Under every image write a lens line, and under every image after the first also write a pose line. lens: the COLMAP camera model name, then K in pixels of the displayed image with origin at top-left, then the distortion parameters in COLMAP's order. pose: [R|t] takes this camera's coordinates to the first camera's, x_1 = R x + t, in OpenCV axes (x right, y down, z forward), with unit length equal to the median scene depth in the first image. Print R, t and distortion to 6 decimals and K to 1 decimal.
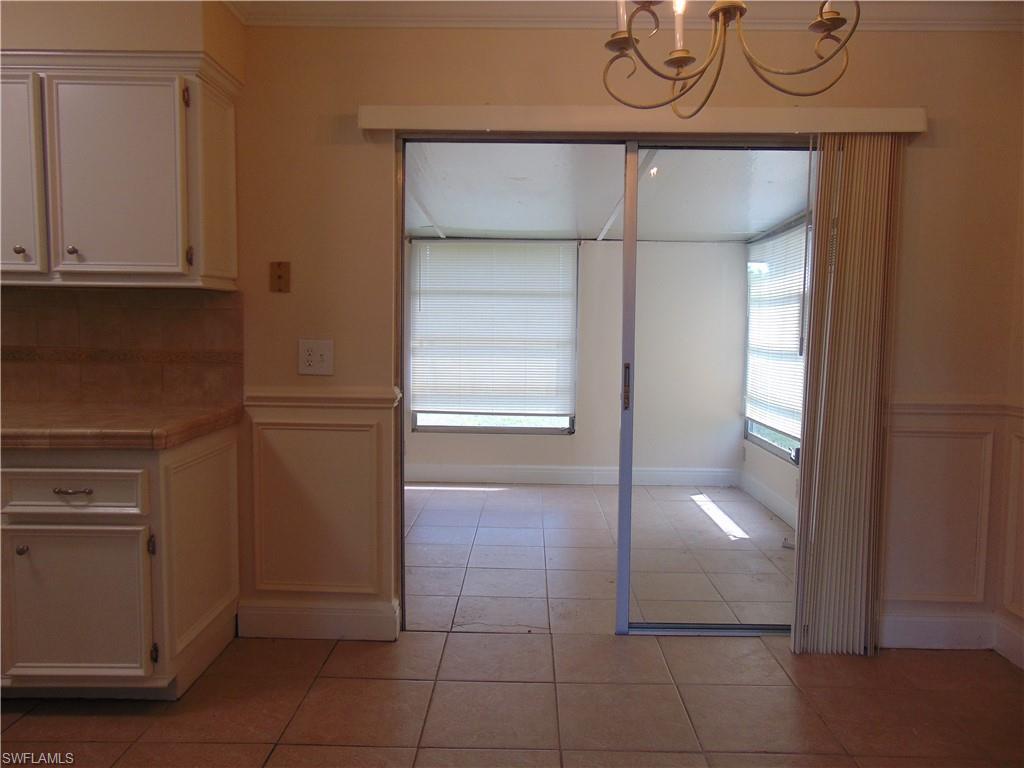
lens RADIAL K [[763.3, 0, 510.5], [0, 763.3, 387.3], [0, 0, 1]] dist [-0.023070, 0.038800]
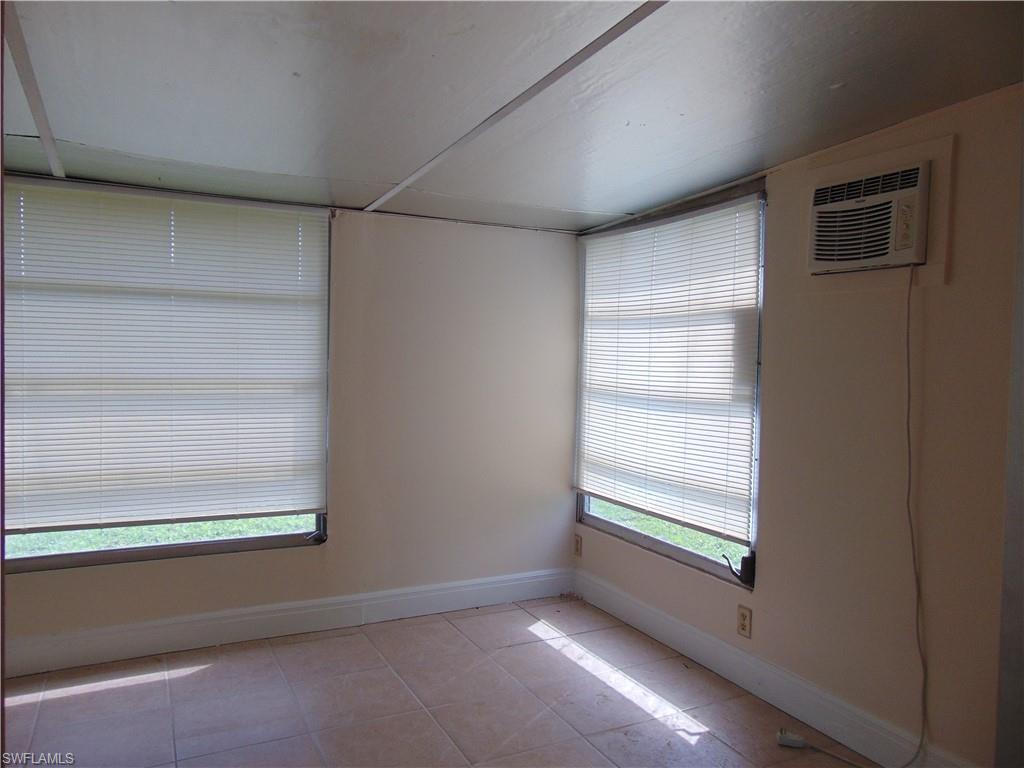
lens RADIAL K [[763.3, 0, 515.1], [0, 763.3, 384.6], [0, 0, 1]] dist [-0.023070, 0.038800]
pose [[0.881240, -0.016488, 0.472382, -0.062466], [0.032605, 0.999131, -0.025952, -0.039965], [-0.471544, 0.038272, 0.881012, 0.429530]]
